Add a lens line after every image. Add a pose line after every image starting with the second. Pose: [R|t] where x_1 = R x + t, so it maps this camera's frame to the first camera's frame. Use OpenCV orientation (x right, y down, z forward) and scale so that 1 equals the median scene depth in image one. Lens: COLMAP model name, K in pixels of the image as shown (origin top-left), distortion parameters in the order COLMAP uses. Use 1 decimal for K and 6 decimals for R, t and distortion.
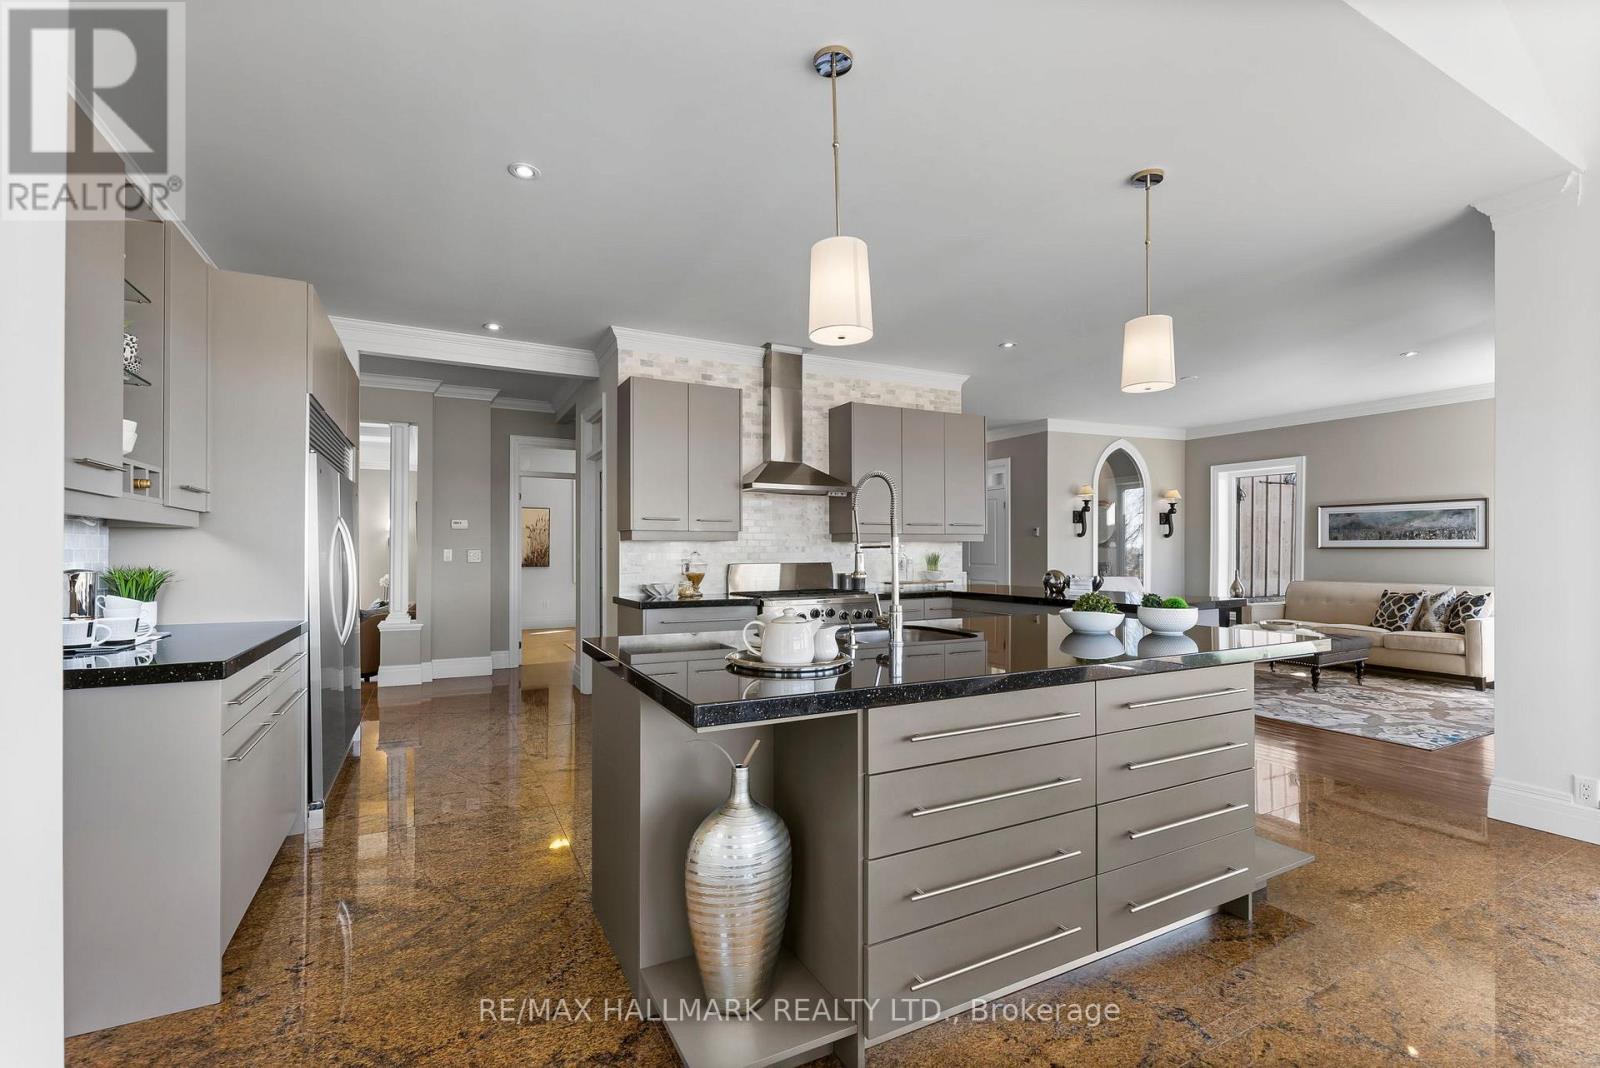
lens RADIAL K [[690.0, 0, 799.8], [0, 690.0, 546.9], [0, 0, 1]] dist [0.001219, 0.000065]
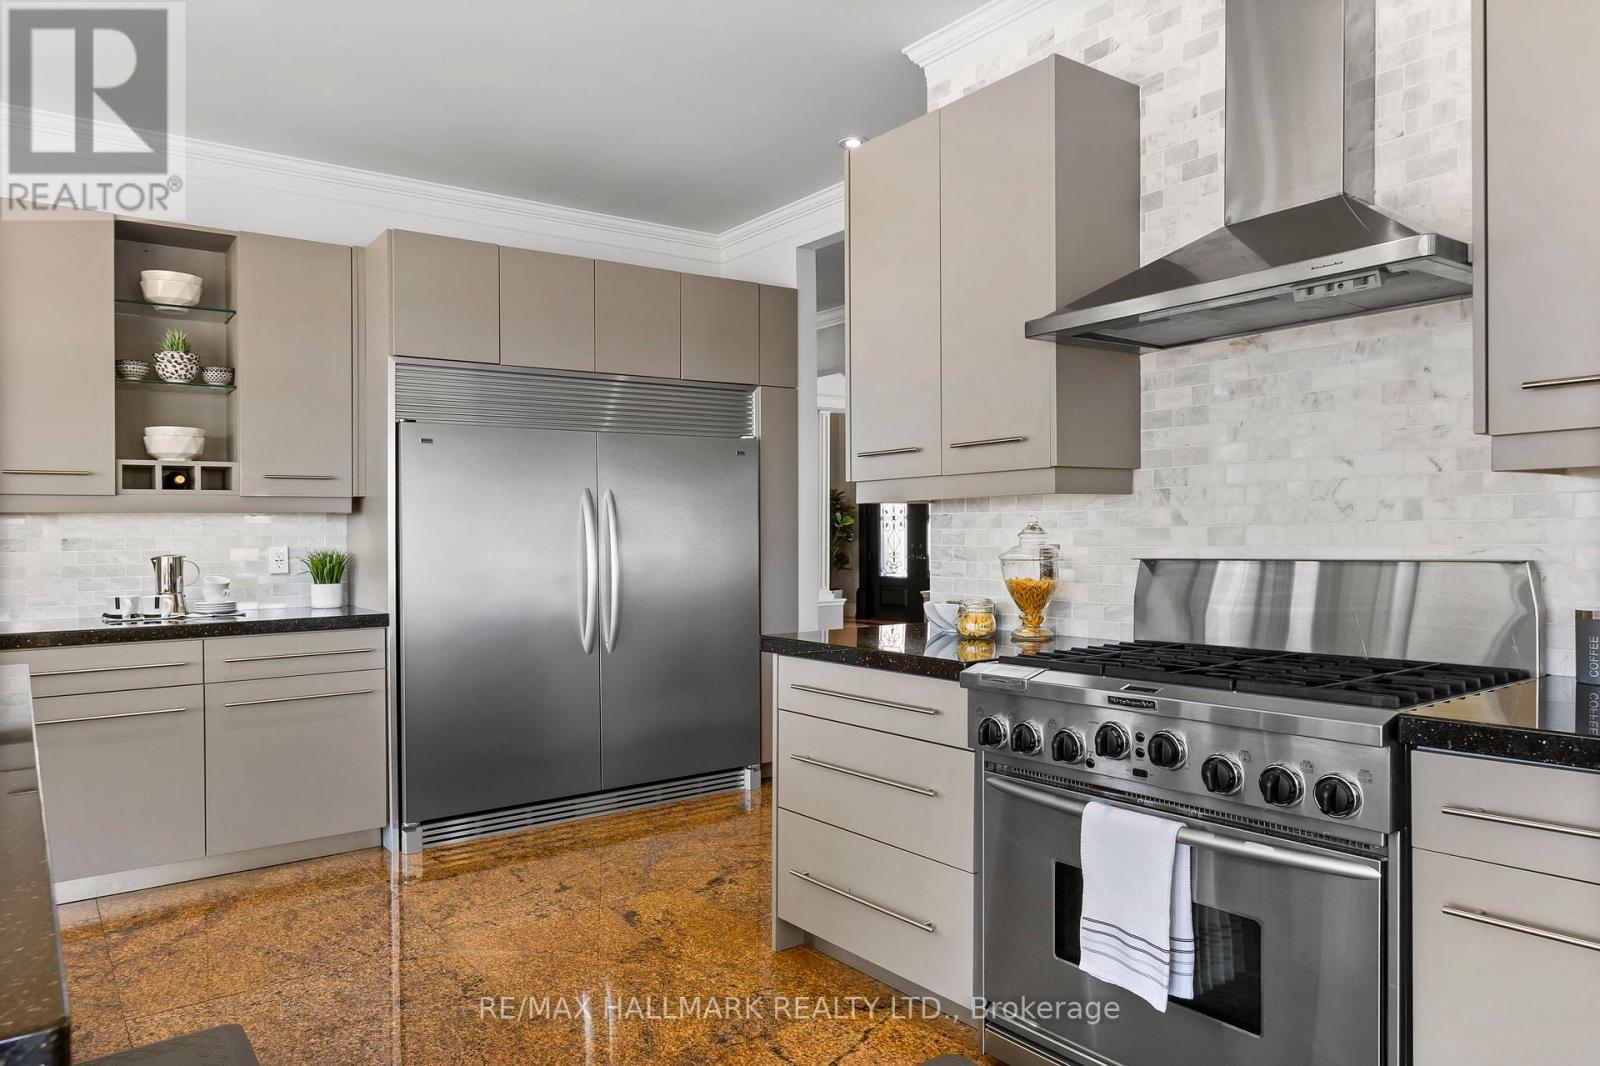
lens RADIAL K [[1047.3, 0, 797.9], [0, 1047.3, 535.5], [0, 0, 1]] dist [-0.002499, -0.000400]
pose [[0.145418, -0.001920, -0.989369, 0.371485], [0.020370, 0.999792, 0.001054, 0.007952], [0.989161, -0.020306, 0.145426, 0.704486]]
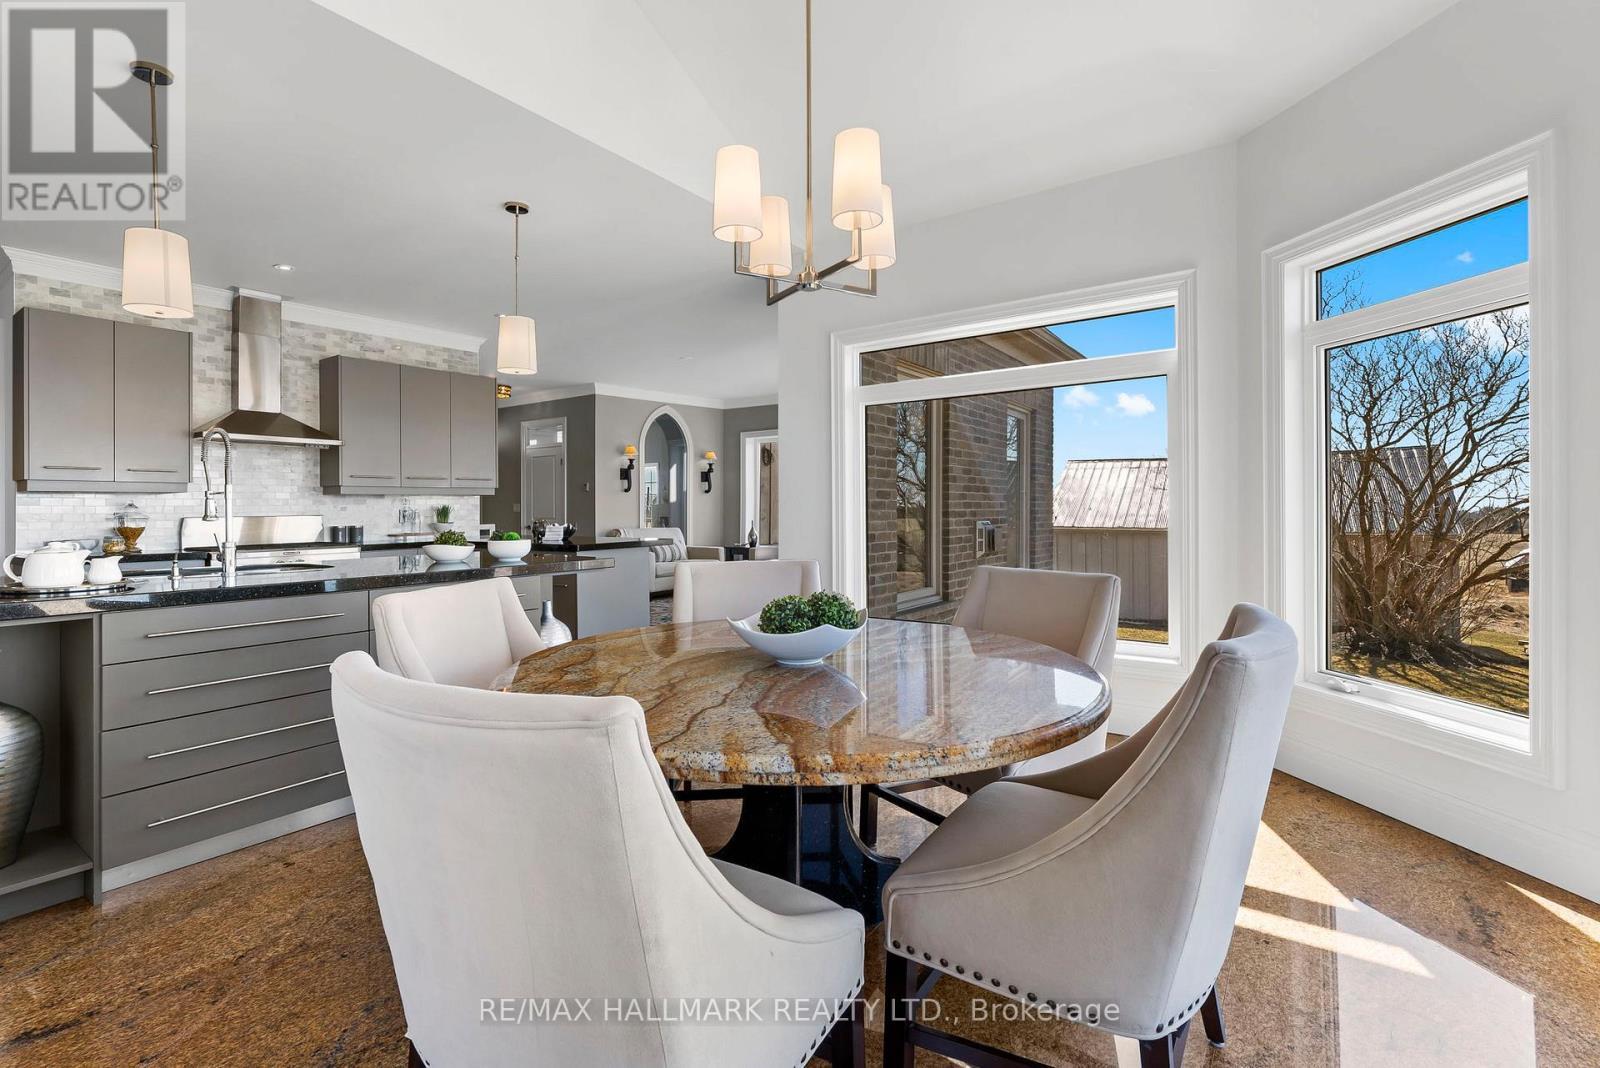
lens RADIAL K [[730.6, 0, 792.0], [0, 730.6, 509.1], [0, 0, 1]] dist [0.000735, 0.000315]
pose [[0.899396, -0.006252, 0.437089, 0.200299], [0.004498, 0.999977, 0.005048, 0.011690], [-0.437111, -0.002573, 0.899404, -0.245550]]
